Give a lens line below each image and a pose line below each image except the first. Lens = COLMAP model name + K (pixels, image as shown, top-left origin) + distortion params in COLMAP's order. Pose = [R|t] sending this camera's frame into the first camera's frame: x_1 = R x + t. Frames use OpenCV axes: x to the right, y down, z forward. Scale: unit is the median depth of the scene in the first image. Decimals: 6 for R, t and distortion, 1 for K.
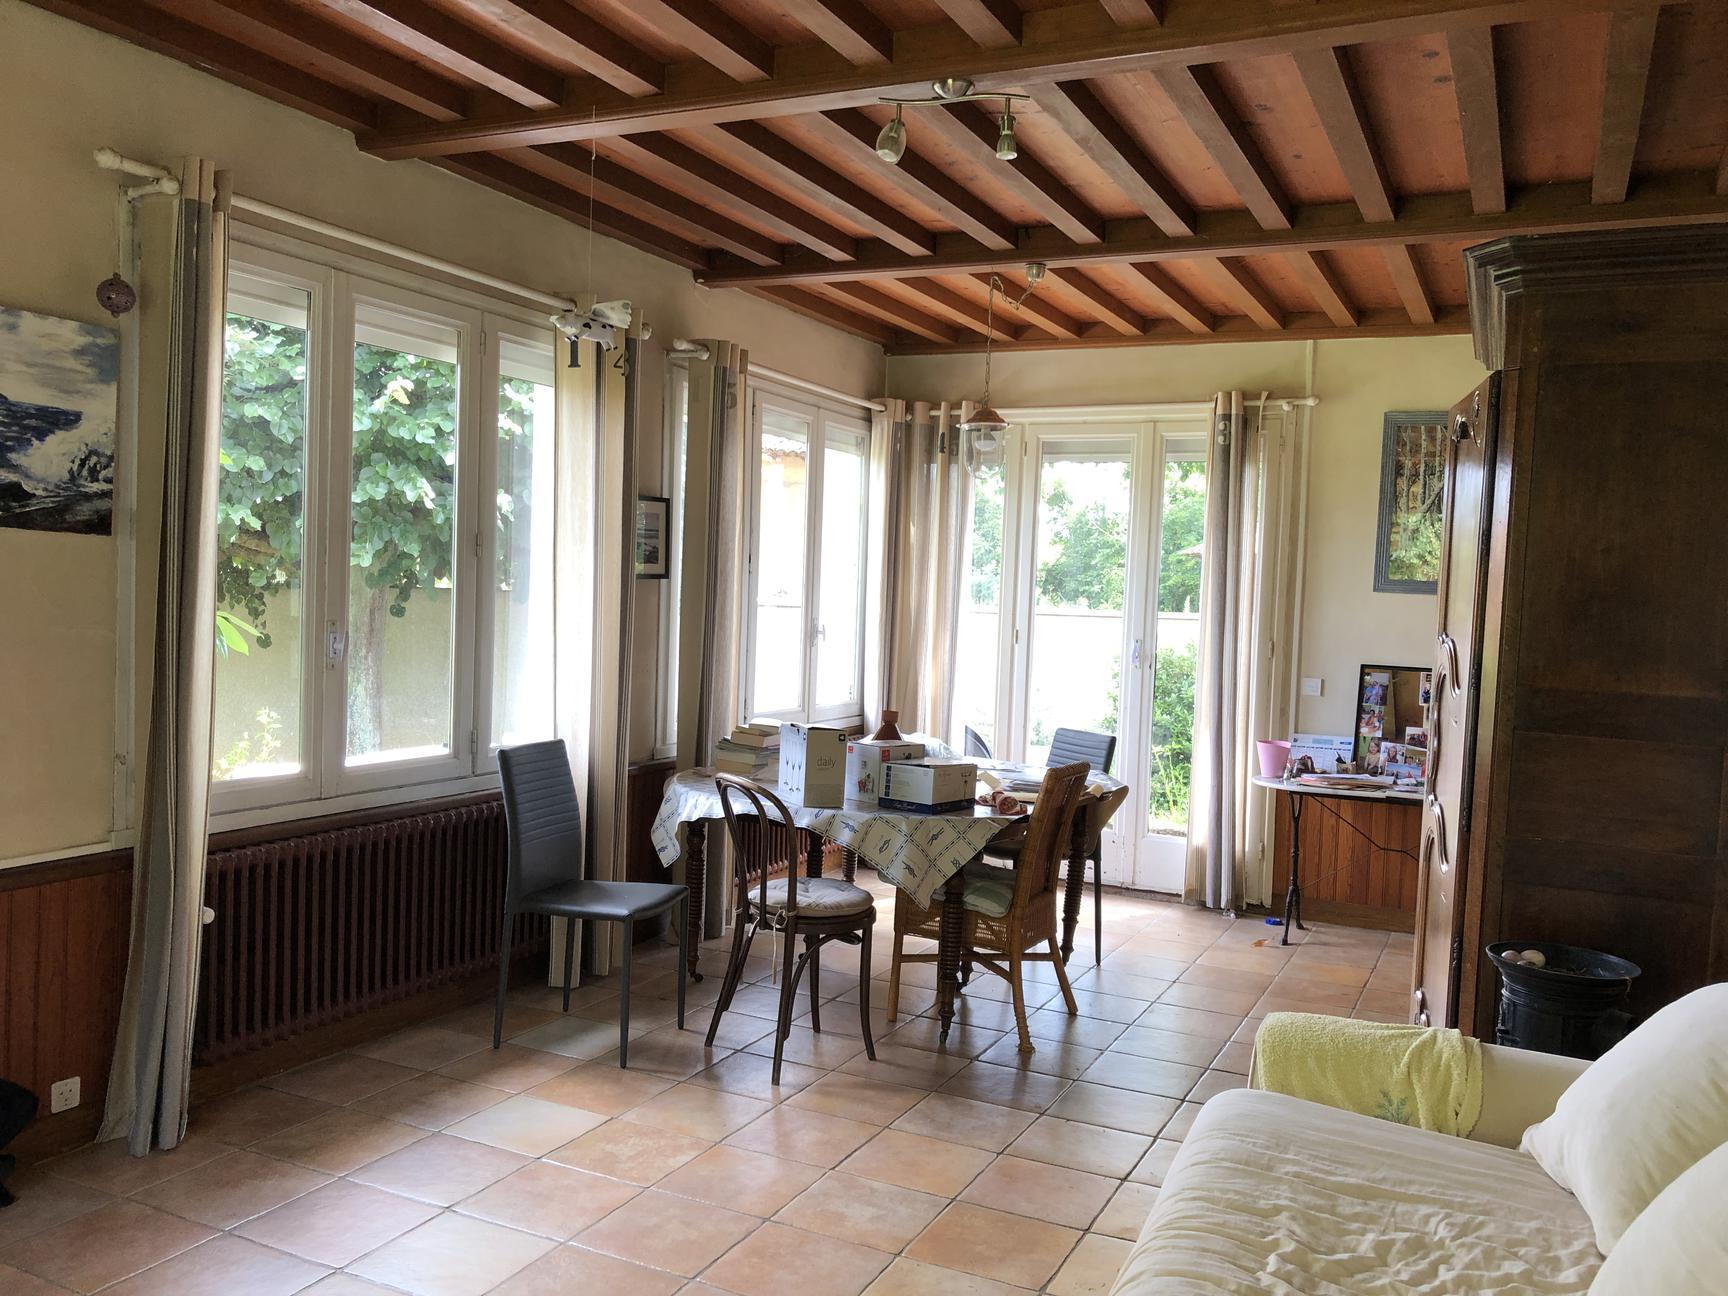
lens RADIAL K [[1406.4, 0, 865.6], [0, 1406.4, 645.1], [0, 0, 1]] dist [0.003510, 0.001610]
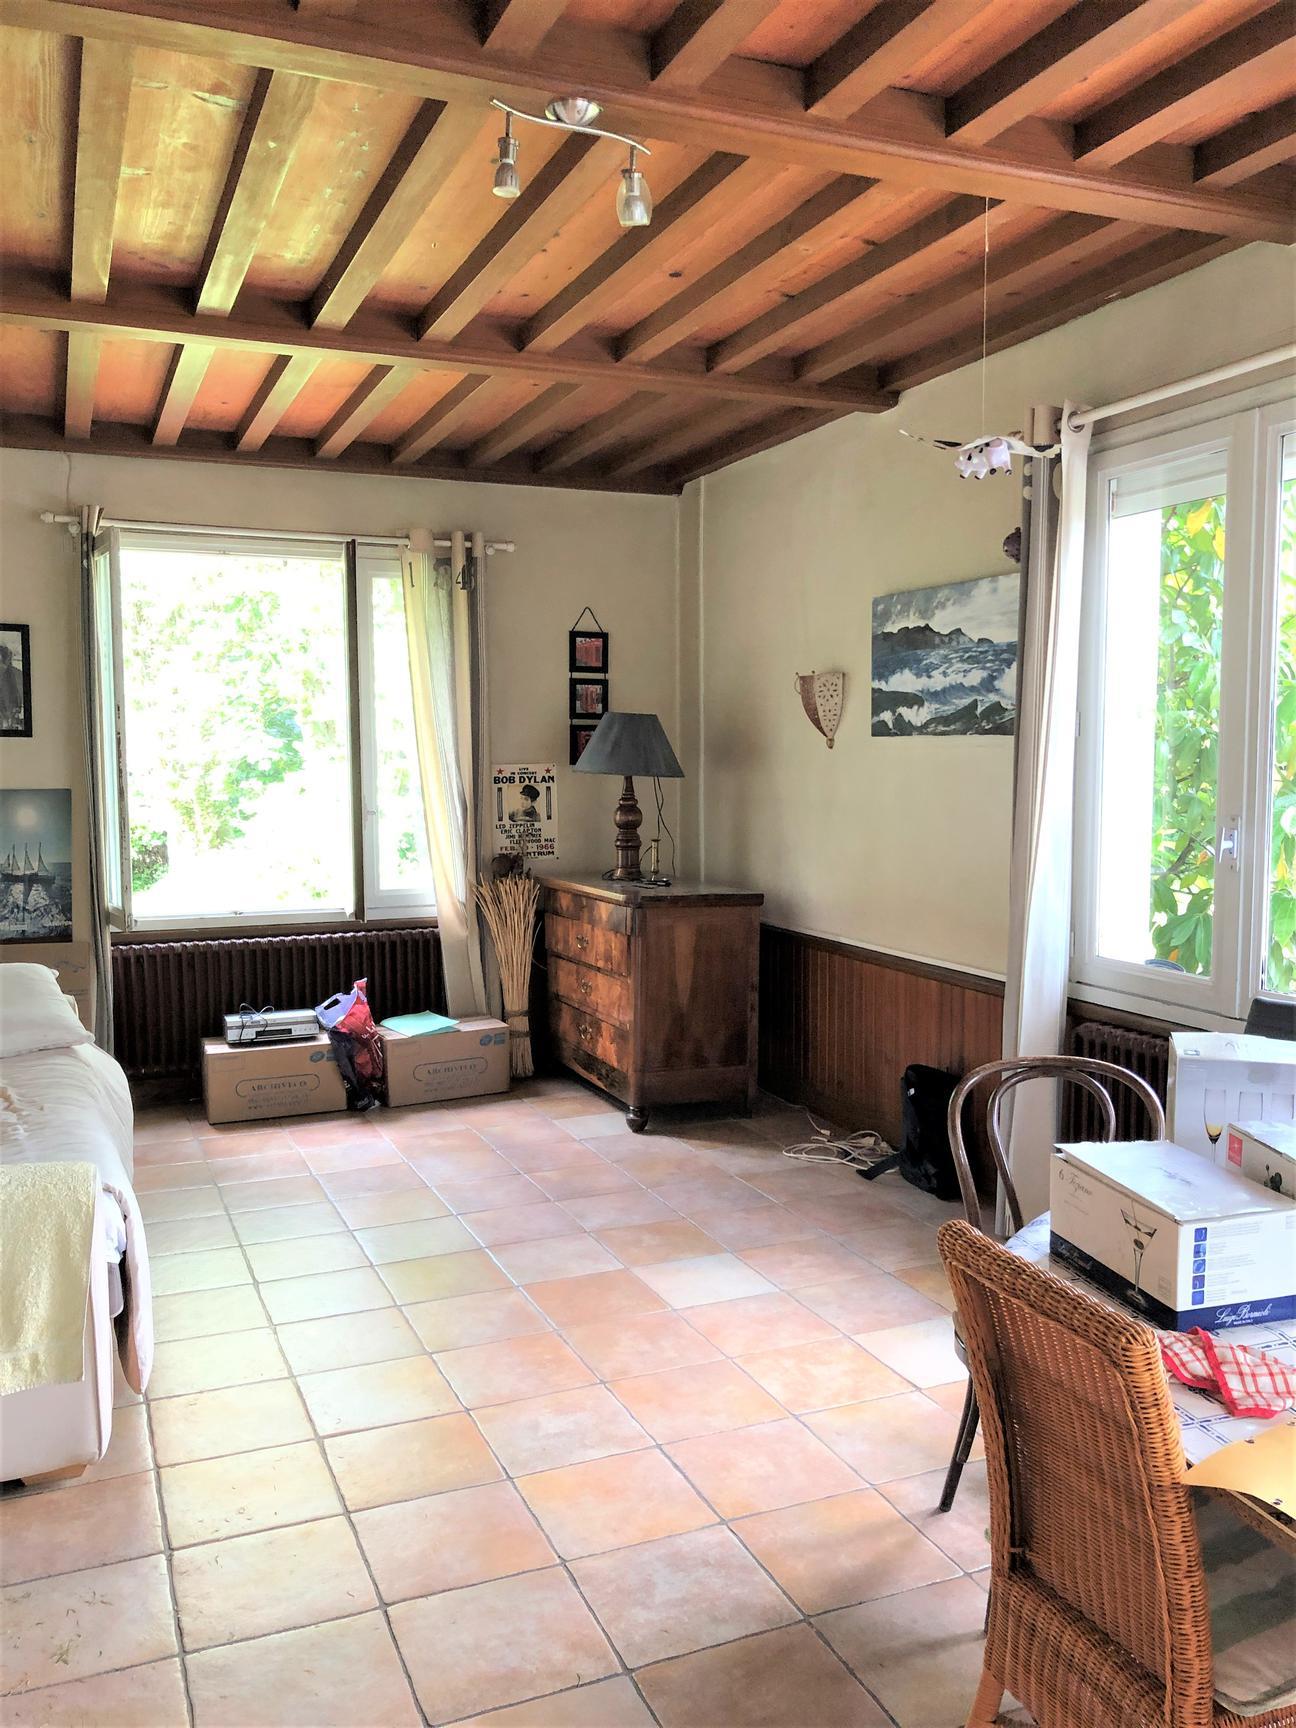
lens RADIAL K [[1406.4, 0, 649.5], [0, 1406.4, 869.7], [0, 0, 1]] dist [0.003510, 0.001610]
pose [[-0.657697, 0.030695, -0.752657, 0.629525], [-0.050944, 0.995069, 0.085098, -0.048443], [0.751558, 0.094312, -0.652890, 1.567877]]
